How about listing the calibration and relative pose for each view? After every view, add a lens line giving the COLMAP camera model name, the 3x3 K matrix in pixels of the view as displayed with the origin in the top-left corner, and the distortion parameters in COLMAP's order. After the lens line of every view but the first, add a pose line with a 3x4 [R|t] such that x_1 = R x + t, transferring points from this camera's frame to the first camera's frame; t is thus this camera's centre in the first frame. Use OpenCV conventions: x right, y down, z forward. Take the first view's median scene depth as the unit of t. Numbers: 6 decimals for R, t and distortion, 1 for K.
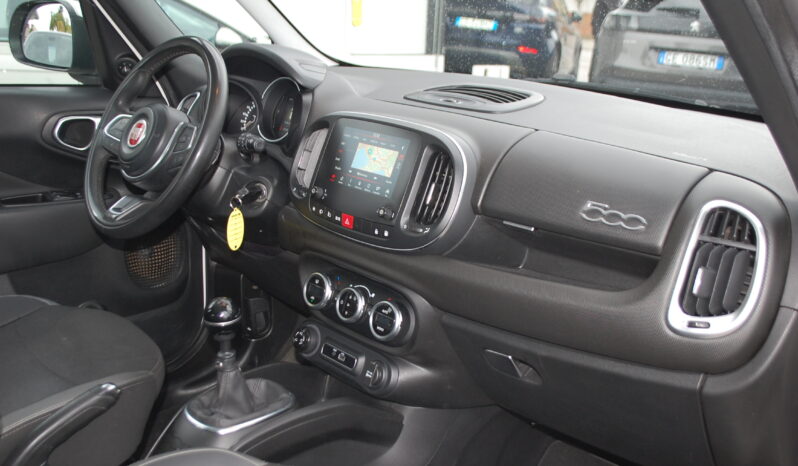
lens RADIAL K [[766.5, 0, 397.6], [0, 766.5, 234.6], [0, 0, 1]] dist [-0.007374, 0.000000]
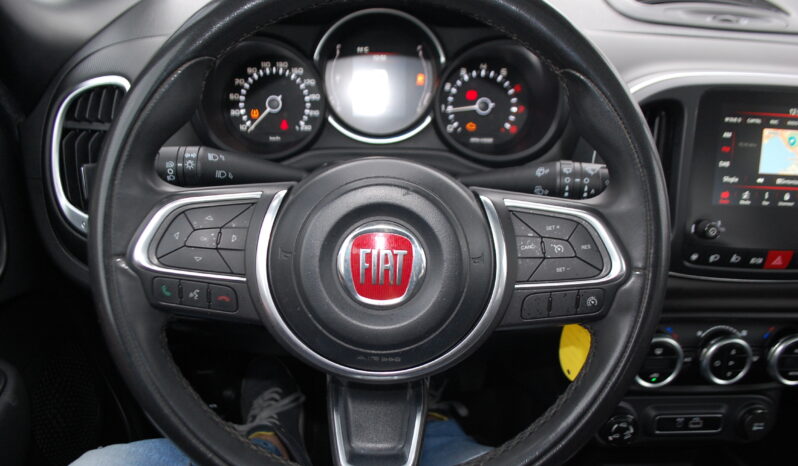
lens RADIAL K [[620.0, 0, 400.9], [0, 620.0, 251.3], [0, 0, 1]] dist [-0.088467, 0.003778]
pose [[0.662924, -0.415438, 0.622851, -0.570092], [0.182293, 0.896453, 0.403908, -0.276497], [-0.726155, -0.154219, 0.670011, 0.896542]]
